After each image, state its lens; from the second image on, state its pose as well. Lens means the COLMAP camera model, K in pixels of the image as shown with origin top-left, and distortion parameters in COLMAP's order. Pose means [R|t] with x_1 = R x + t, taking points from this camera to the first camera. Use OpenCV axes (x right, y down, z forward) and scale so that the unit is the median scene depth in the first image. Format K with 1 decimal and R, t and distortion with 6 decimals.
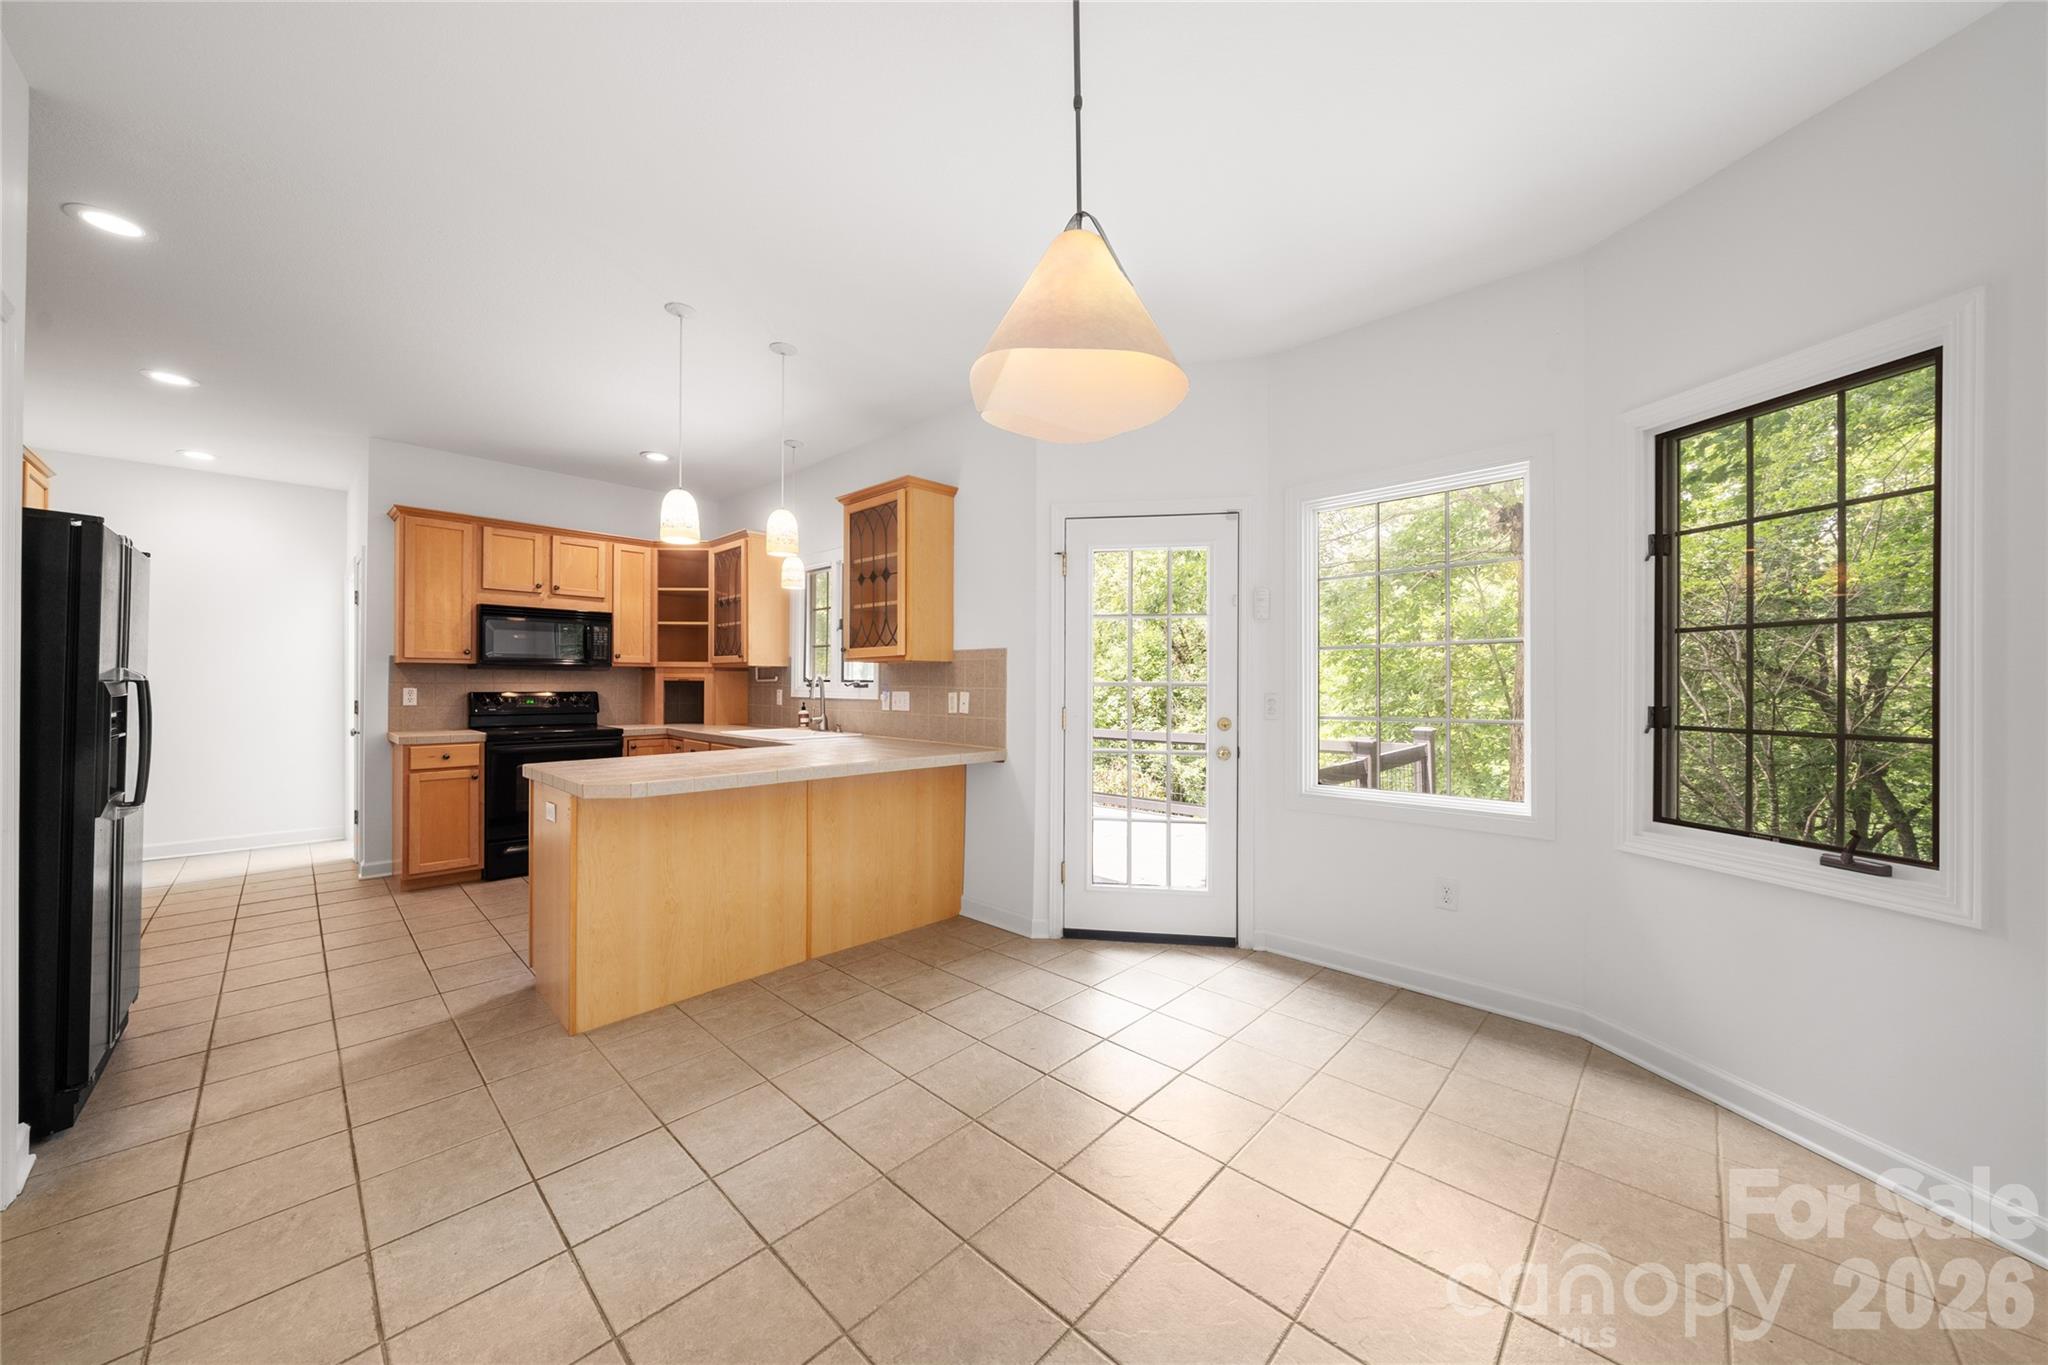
lens RADIAL K [[714.0, 0, 1022.9], [0, 714.0, 687.8], [0, 0, 1]] dist [-0.006685, 0.000354]
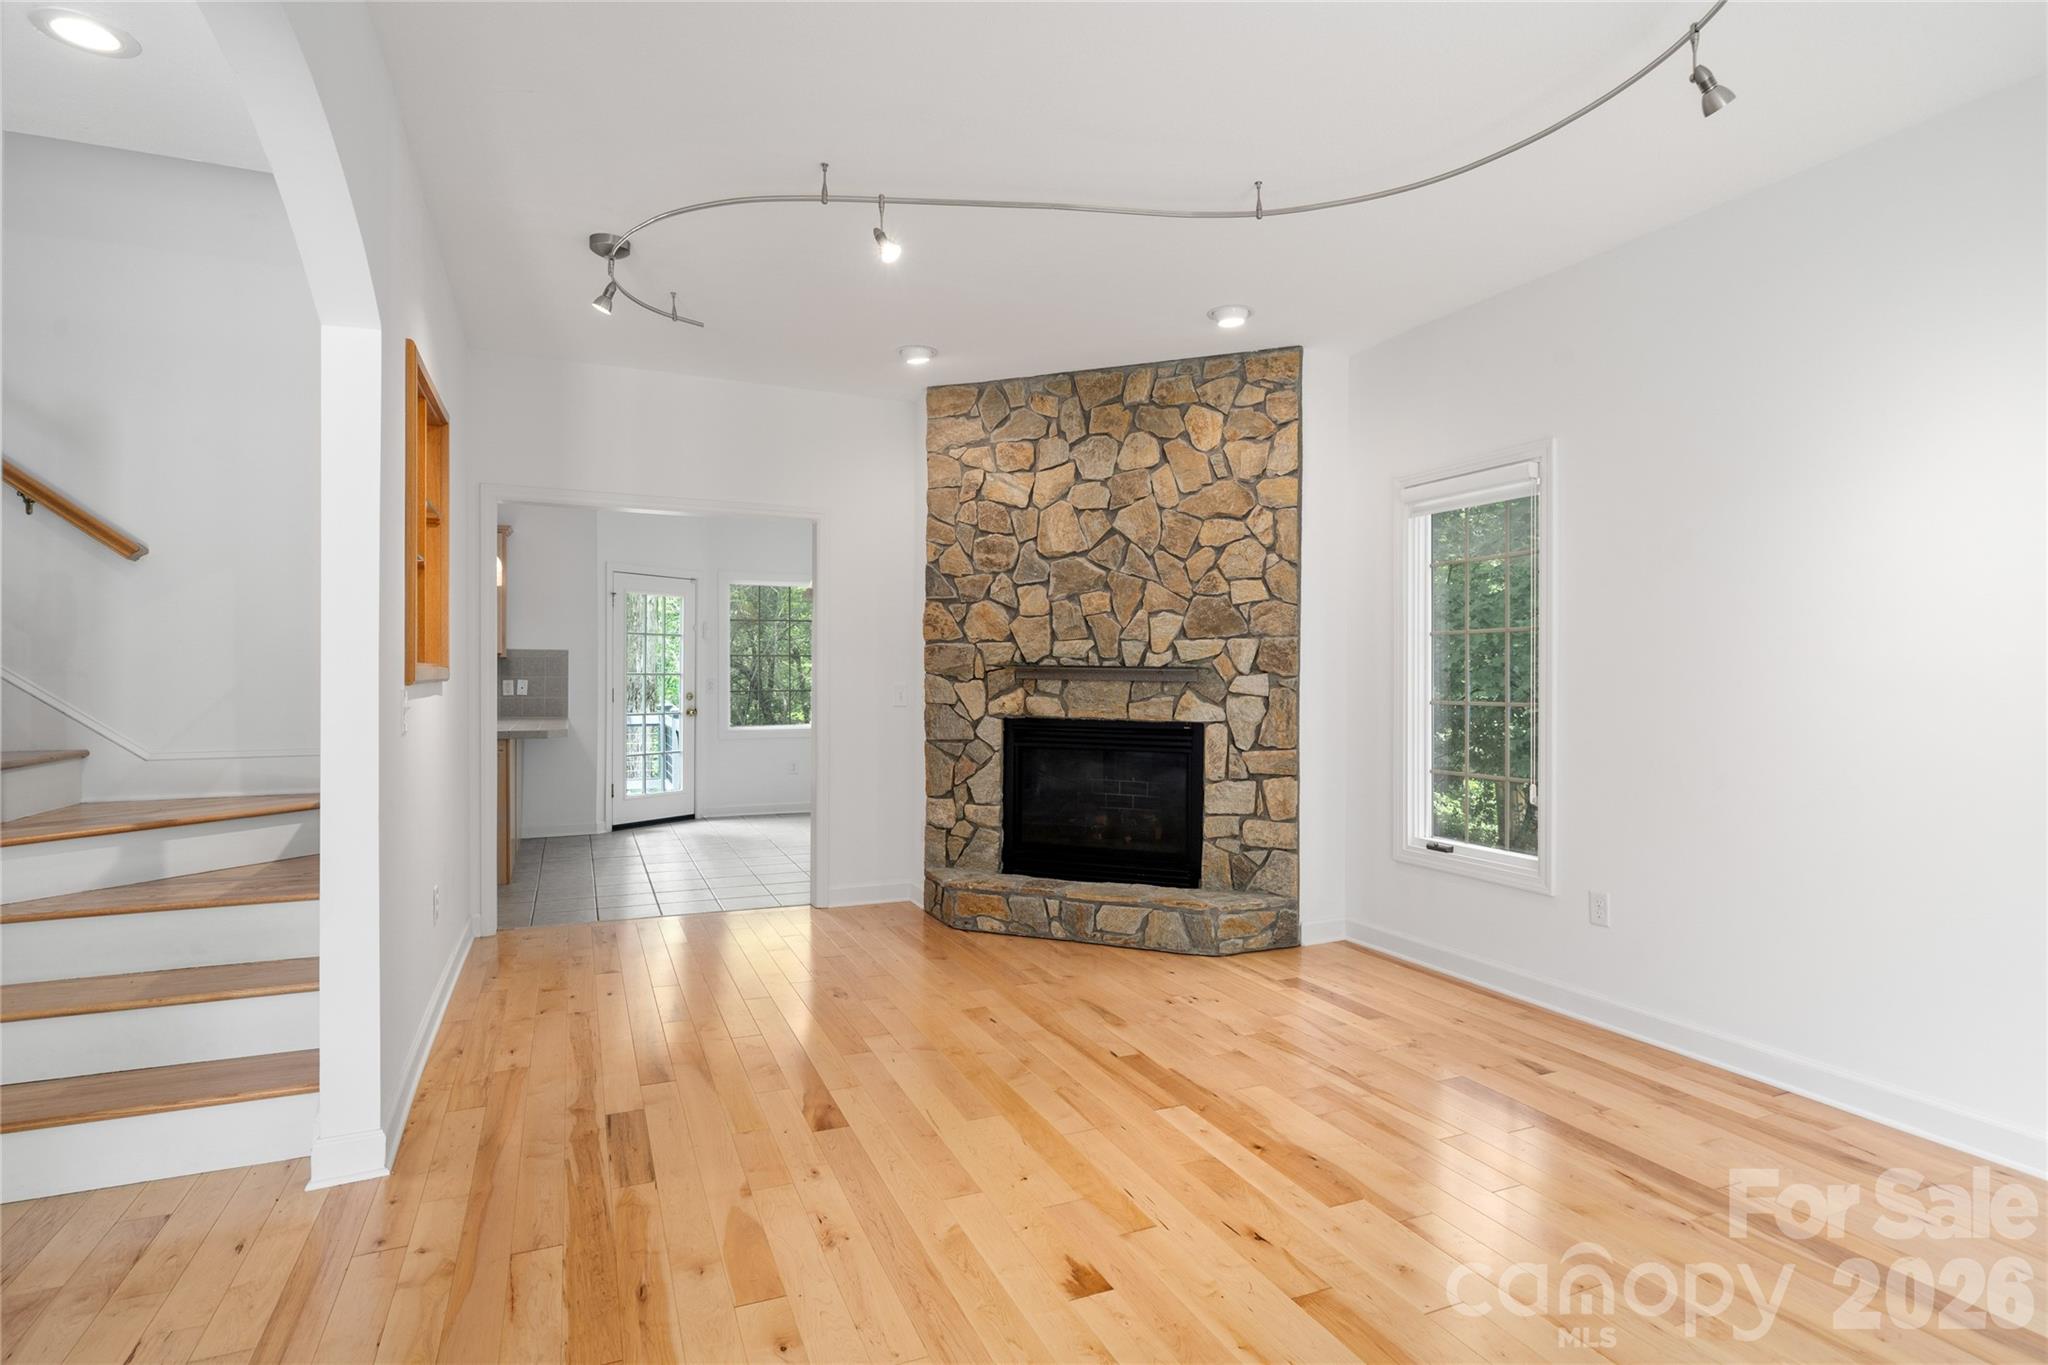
lens RADIAL K [[1034.6, 0, 1022.5], [0, 1034.6, 674.3], [0, 0, 1]] dist [0.002008, 0.001573]
pose [[0.381277, -0.001960, 0.924459, -1.336802], [0.000581, 0.999998, 0.001880, -0.006274], [-0.924461, -0.000180, 0.381277, -0.571324]]
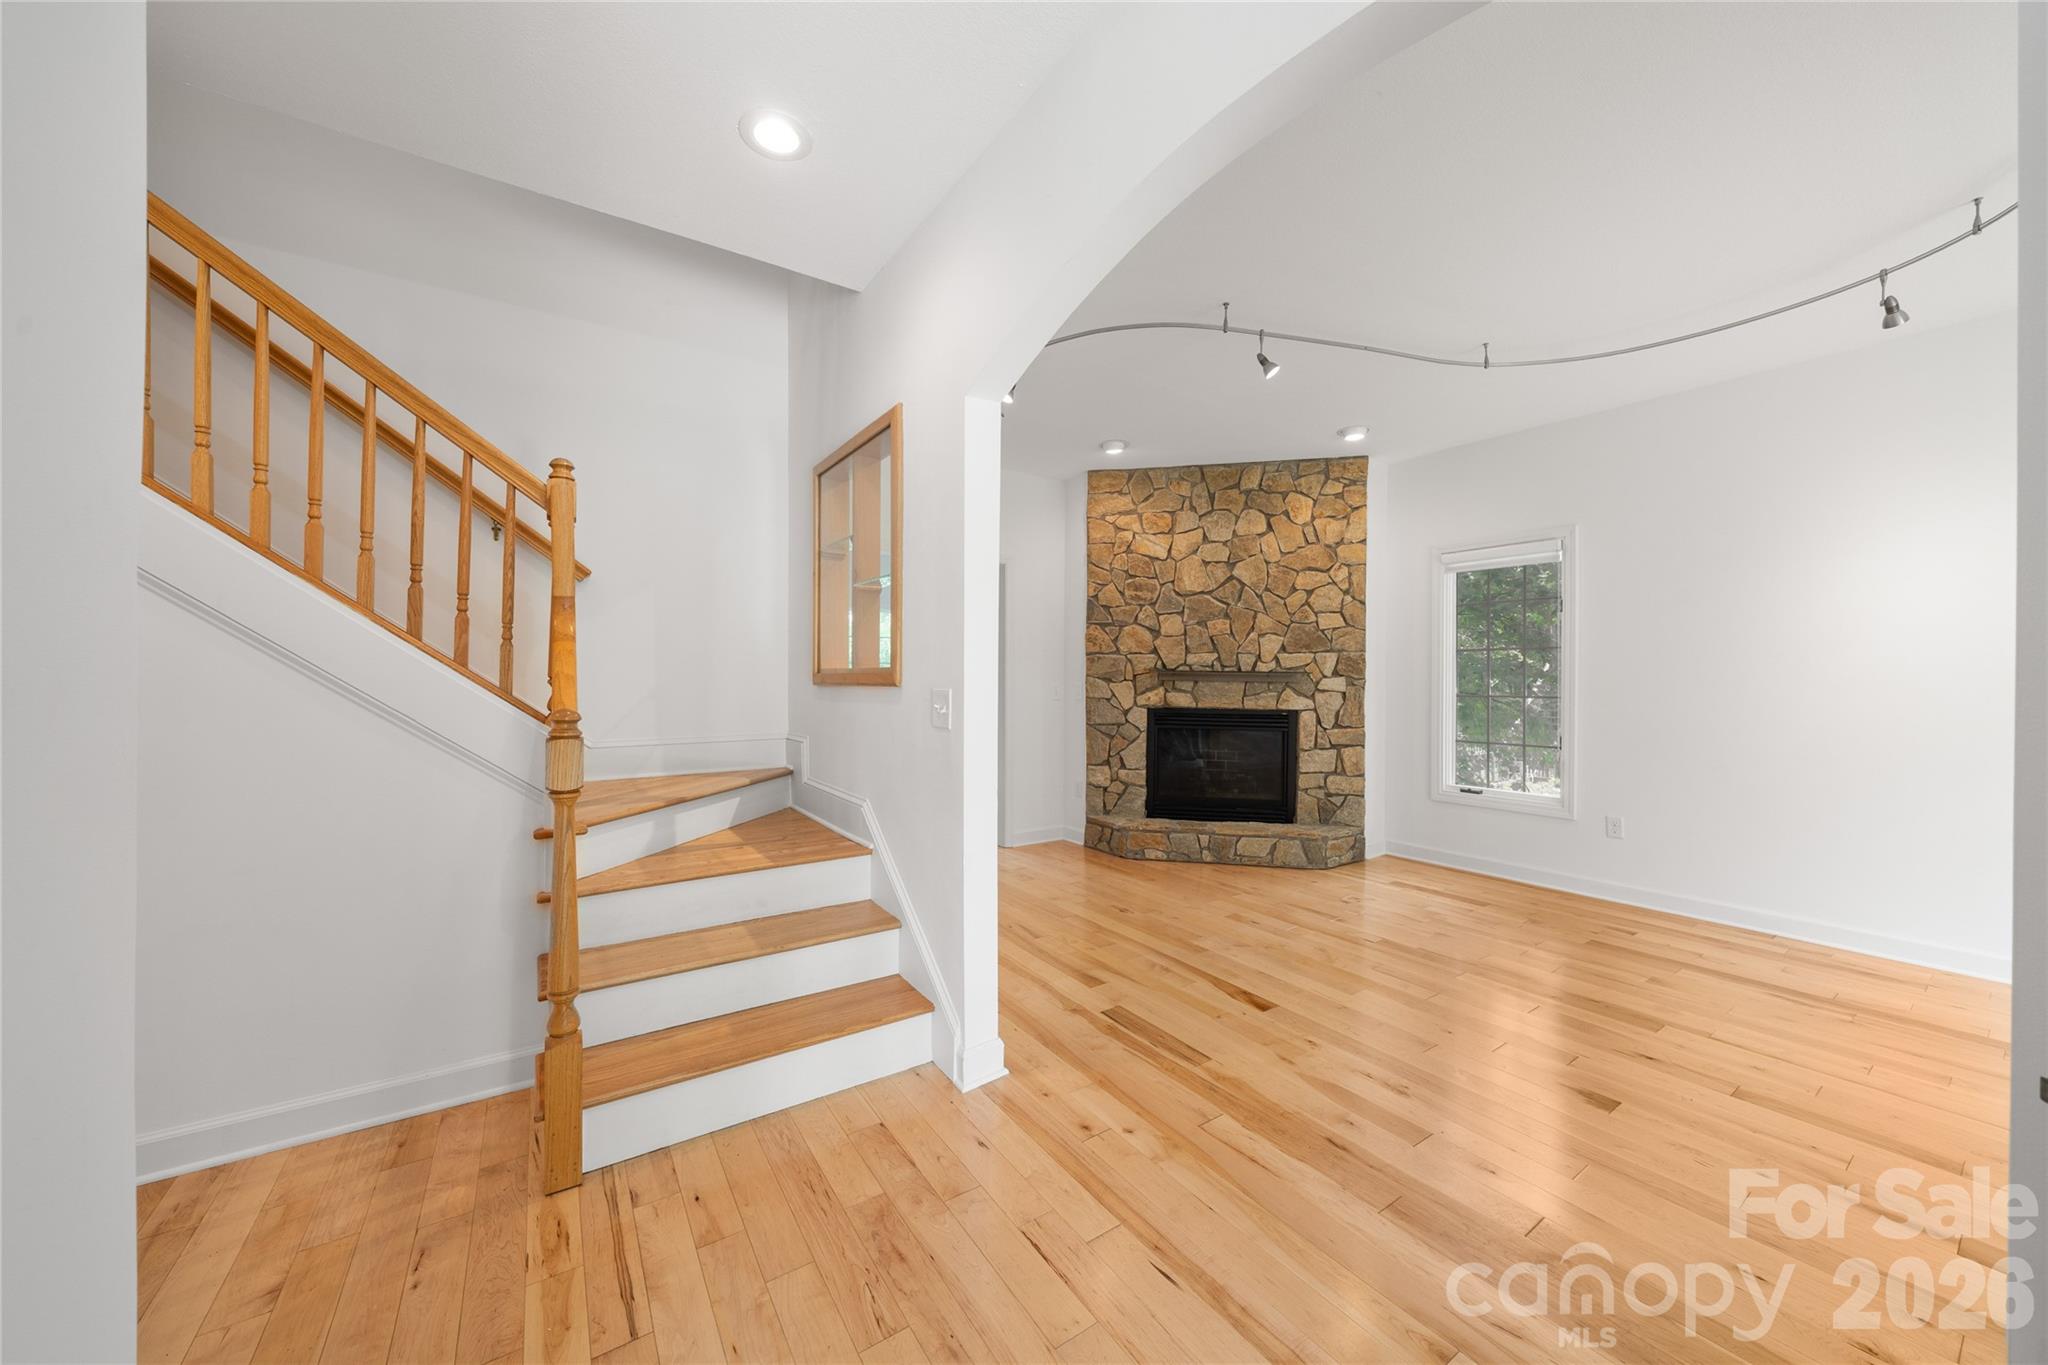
lens RADIAL K [[714.0, 0, 1020.6], [0, 714.0, 681.7], [0, 0, 1]] dist [-0.006685, 0.000354]
pose [[0.214479, -0.009436, 0.976683, -1.421224], [-0.000599, 0.999952, 0.009792, -0.007560], [-0.976728, -0.002686, 0.214463, -0.157129]]
